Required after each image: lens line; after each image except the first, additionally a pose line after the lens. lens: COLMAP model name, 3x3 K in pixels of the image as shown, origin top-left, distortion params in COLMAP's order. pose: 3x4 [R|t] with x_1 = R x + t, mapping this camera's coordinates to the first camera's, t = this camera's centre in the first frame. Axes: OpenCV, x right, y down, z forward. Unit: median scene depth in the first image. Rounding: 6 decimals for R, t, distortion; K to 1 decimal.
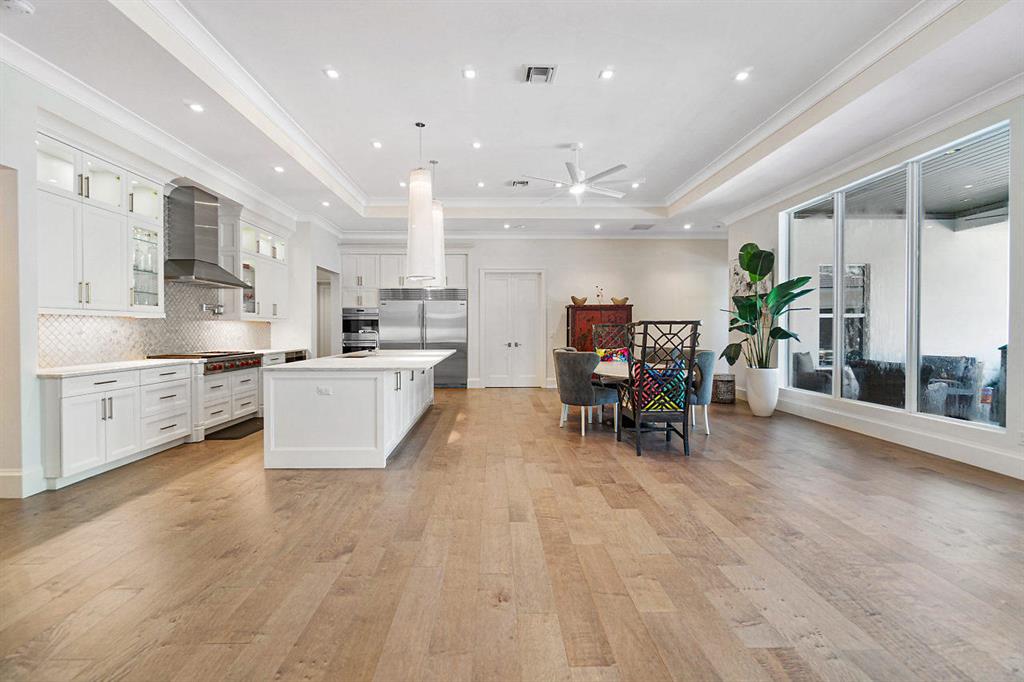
lens RADIAL K [[444.0, 0, 504.7], [0, 444.0, 332.0], [0, 0, 1]] dist [0.004948, 0.000468]
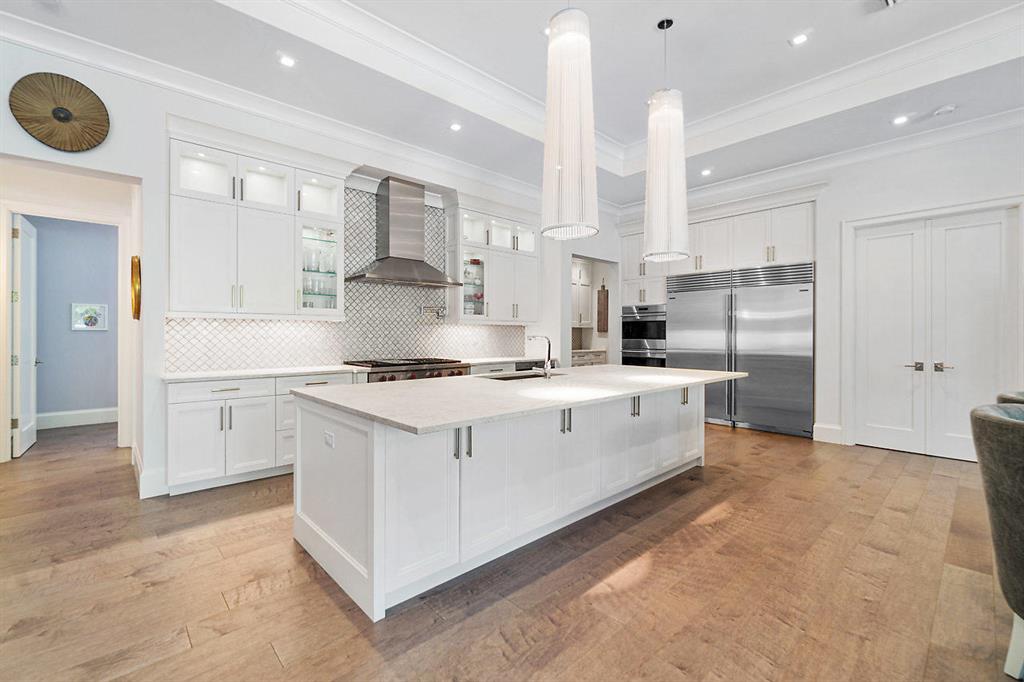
lens RADIAL K [[444.0, 0, 504.7], [0, 444.0, 332.0], [0, 0, 1]] dist [0.004948, 0.000468]
pose [[0.657596, -0.001719, -0.753369, 0.120896], [-0.006719, 0.999944, -0.008147, -0.003003], [0.753341, 0.010420, 0.657548, 0.506172]]
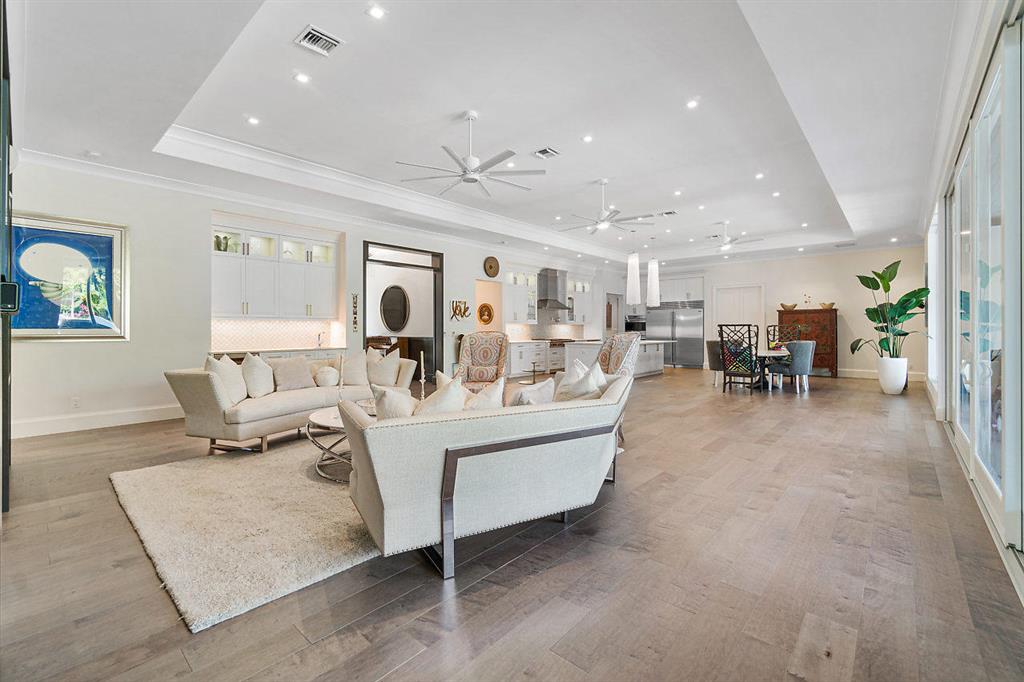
lens RADIAL K [[444.0, 0, 504.7], [0, 444.0, 332.0], [0, 0, 1]] dist [0.004948, 0.000468]
pose [[0.731432, 0.005382, -0.681893, 0.652163], [-0.003114, 0.999985, 0.004553, 0.002057], [0.681908, -0.001207, 0.731437, -0.771742]]
